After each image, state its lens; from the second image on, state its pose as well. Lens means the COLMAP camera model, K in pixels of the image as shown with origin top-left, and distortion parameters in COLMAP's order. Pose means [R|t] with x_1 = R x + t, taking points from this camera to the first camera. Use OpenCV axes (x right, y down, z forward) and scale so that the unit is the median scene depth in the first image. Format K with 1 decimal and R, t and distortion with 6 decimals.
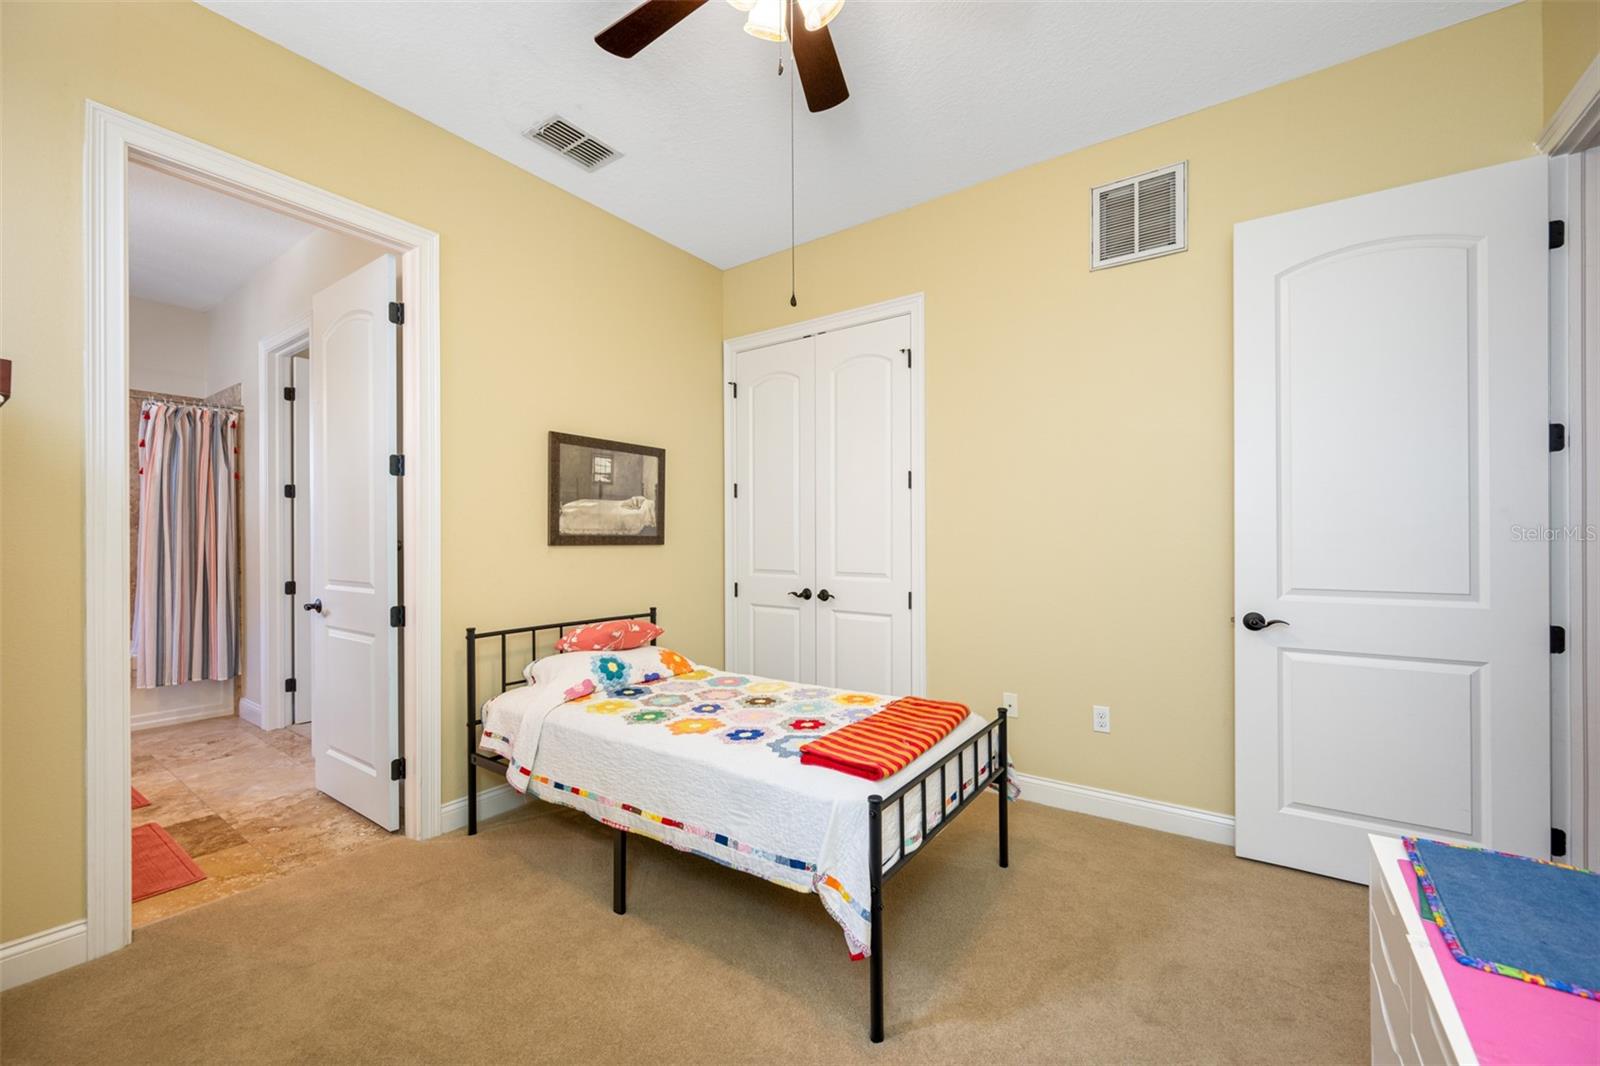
lens RADIAL K [[637.3, 0, 800.1], [0, 637.3, 537.5], [0, 0, 1]] dist [-0.001206, 0.000323]
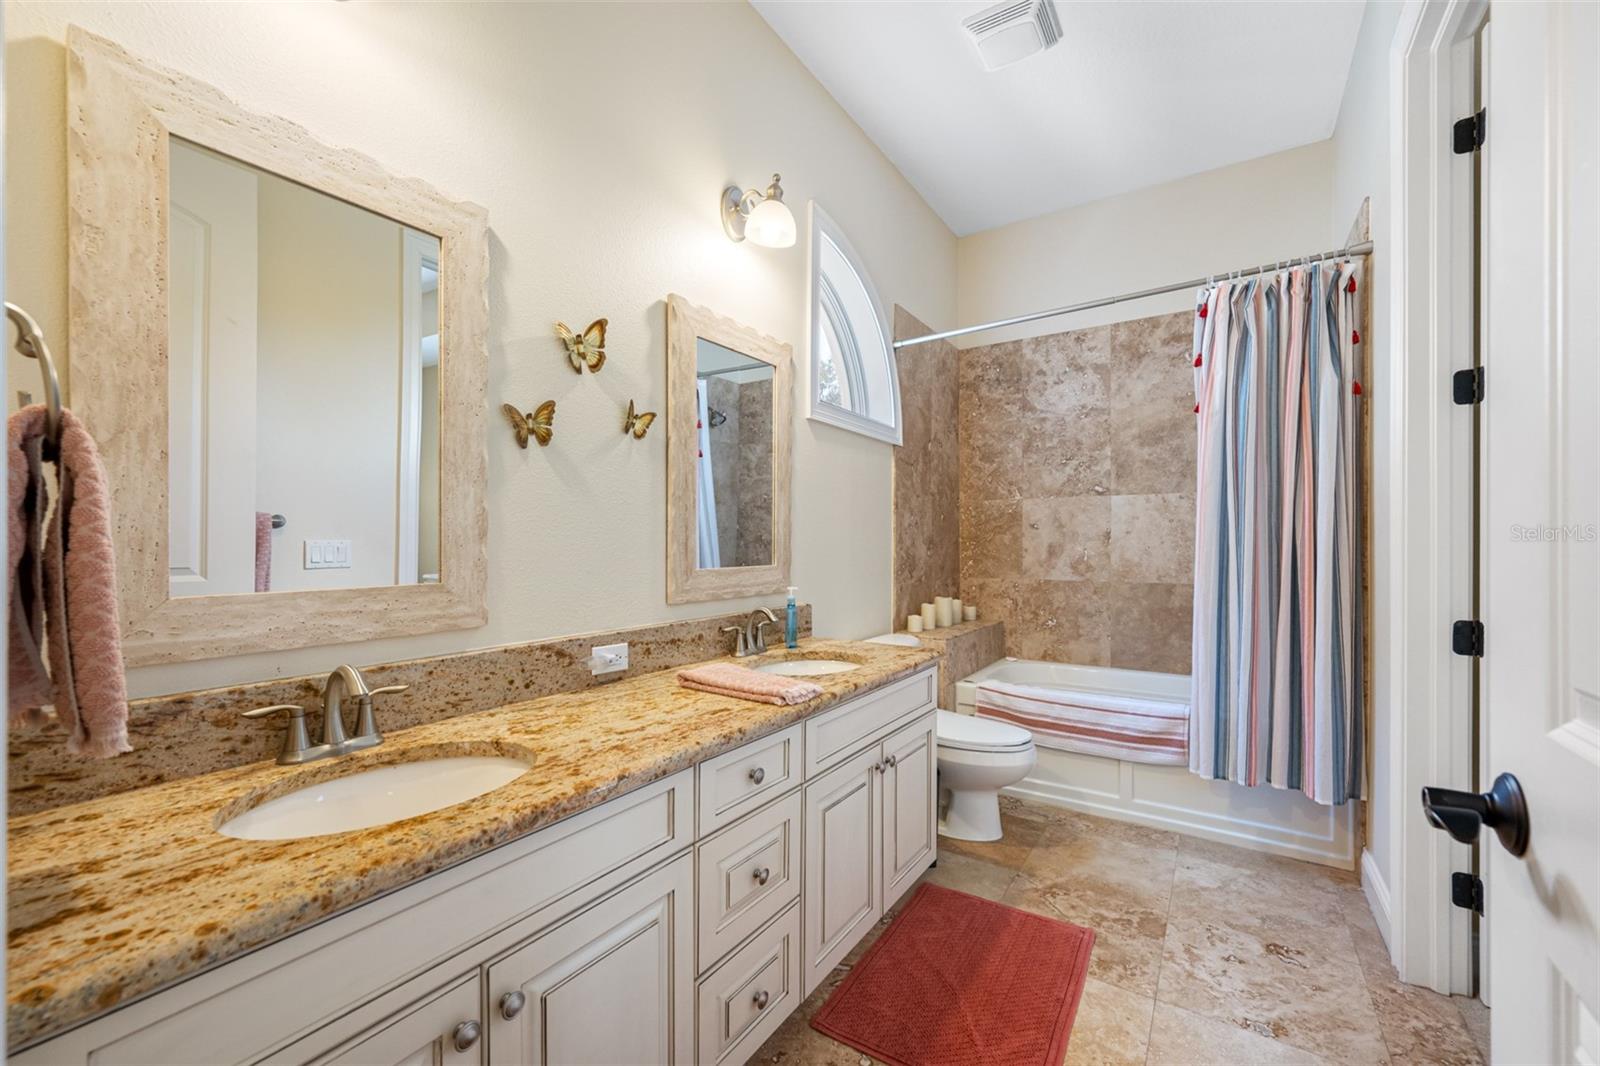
lens RADIAL K [[637.3, 0, 815.7], [0, 637.3, 552.7], [0, 0, 1]] dist [-0.001206, 0.000323]
pose [[0.037157, 0.007673, -0.999280, -0.520688], [0.003967, 0.999962, 0.007825, 0.028209], [0.999302, -0.004255, 0.037125, 0.714820]]
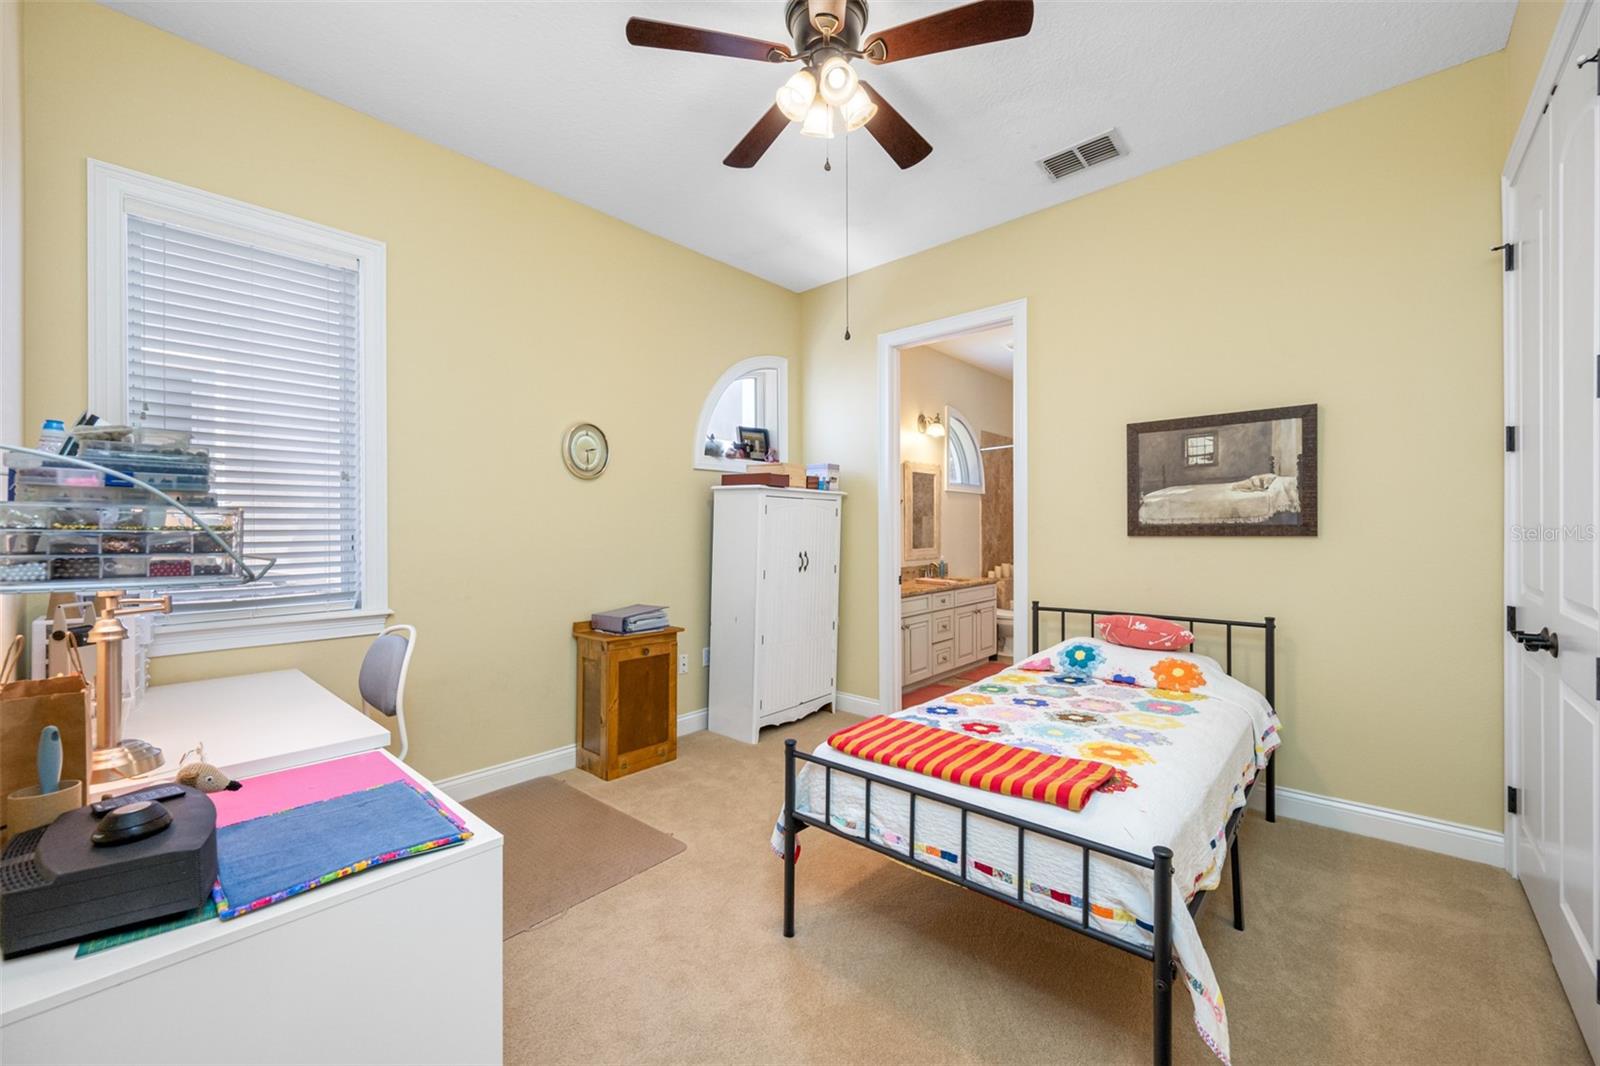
lens RADIAL K [[637.3, 0, 797.6], [0, 637.3, 534.7], [0, 0, 1]] dist [-0.001206, 0.000323]
pose [[-0.128179, 0.002313, -0.991748, 0.621922], [0.009057, 0.999958, 0.001162, 0.003821], [0.991710, -0.008834, -0.128195, 0.546402]]
